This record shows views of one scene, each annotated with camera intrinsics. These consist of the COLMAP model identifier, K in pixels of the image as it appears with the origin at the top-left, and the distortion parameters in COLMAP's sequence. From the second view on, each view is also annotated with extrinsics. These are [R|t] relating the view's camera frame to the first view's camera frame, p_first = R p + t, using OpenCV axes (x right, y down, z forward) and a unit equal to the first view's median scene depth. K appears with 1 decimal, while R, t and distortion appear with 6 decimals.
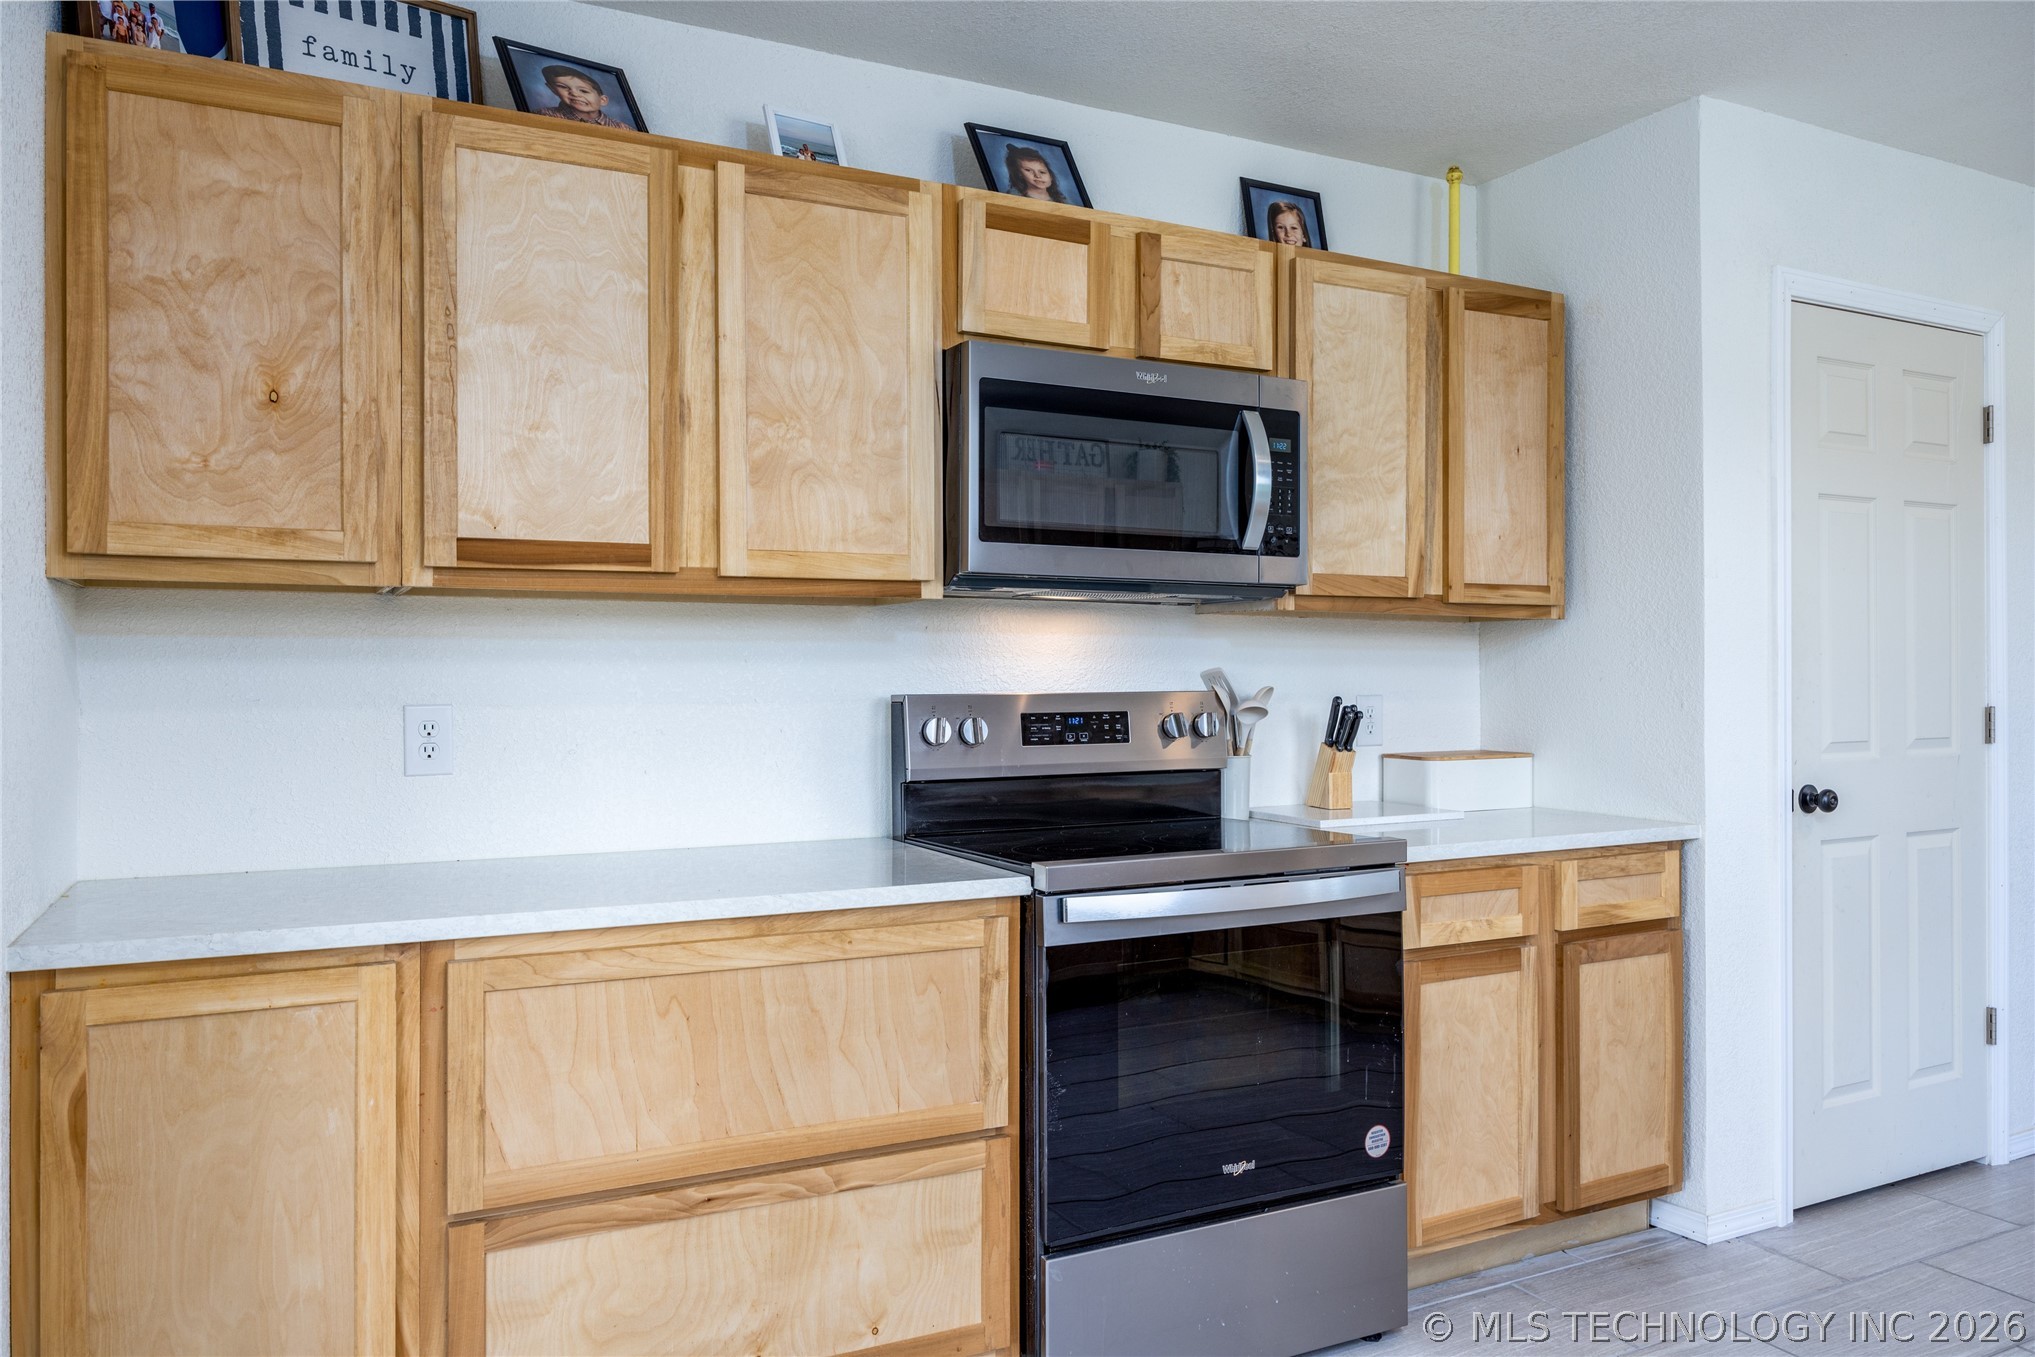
lens RADIAL K [[1431.0, 0, 1017.8], [0, 1431.0, 677.6], [0, 0, 1]] dist [-0.003976, -0.001597]
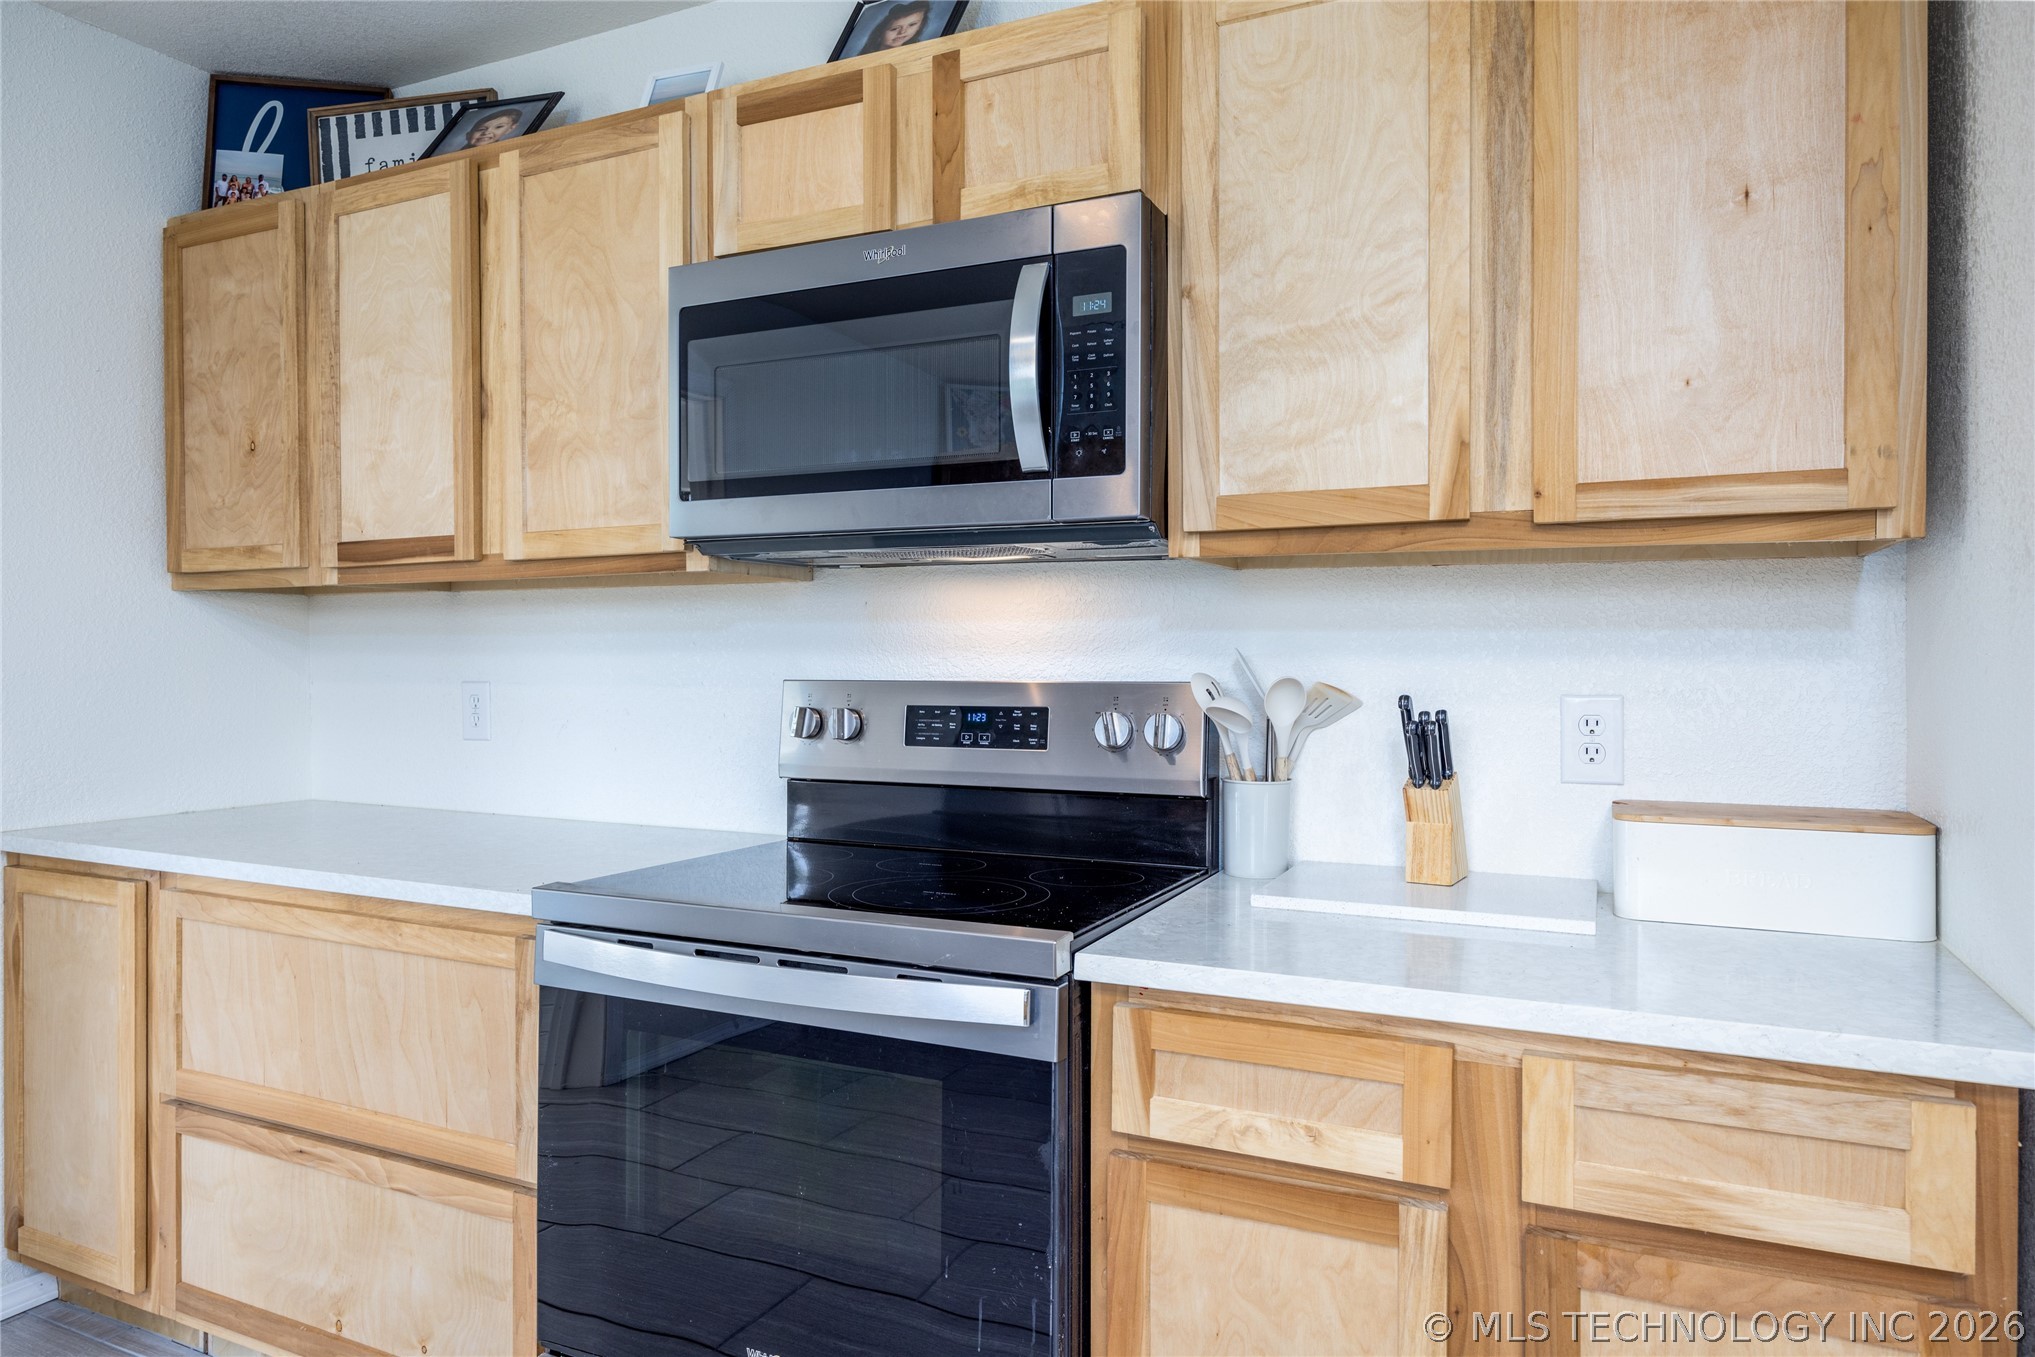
lens RADIAL K [[1275.6, 0, 1017.1], [0, 1275.6, 671.3], [0, 0, 1]] dist [0.000290, 0.001166]
pose [[0.603568, 0.010857, -0.797237, 0.707694], [-0.003076, 0.999932, 0.011290, -0.003006], [0.797305, -0.004362, 0.603560, 0.705292]]
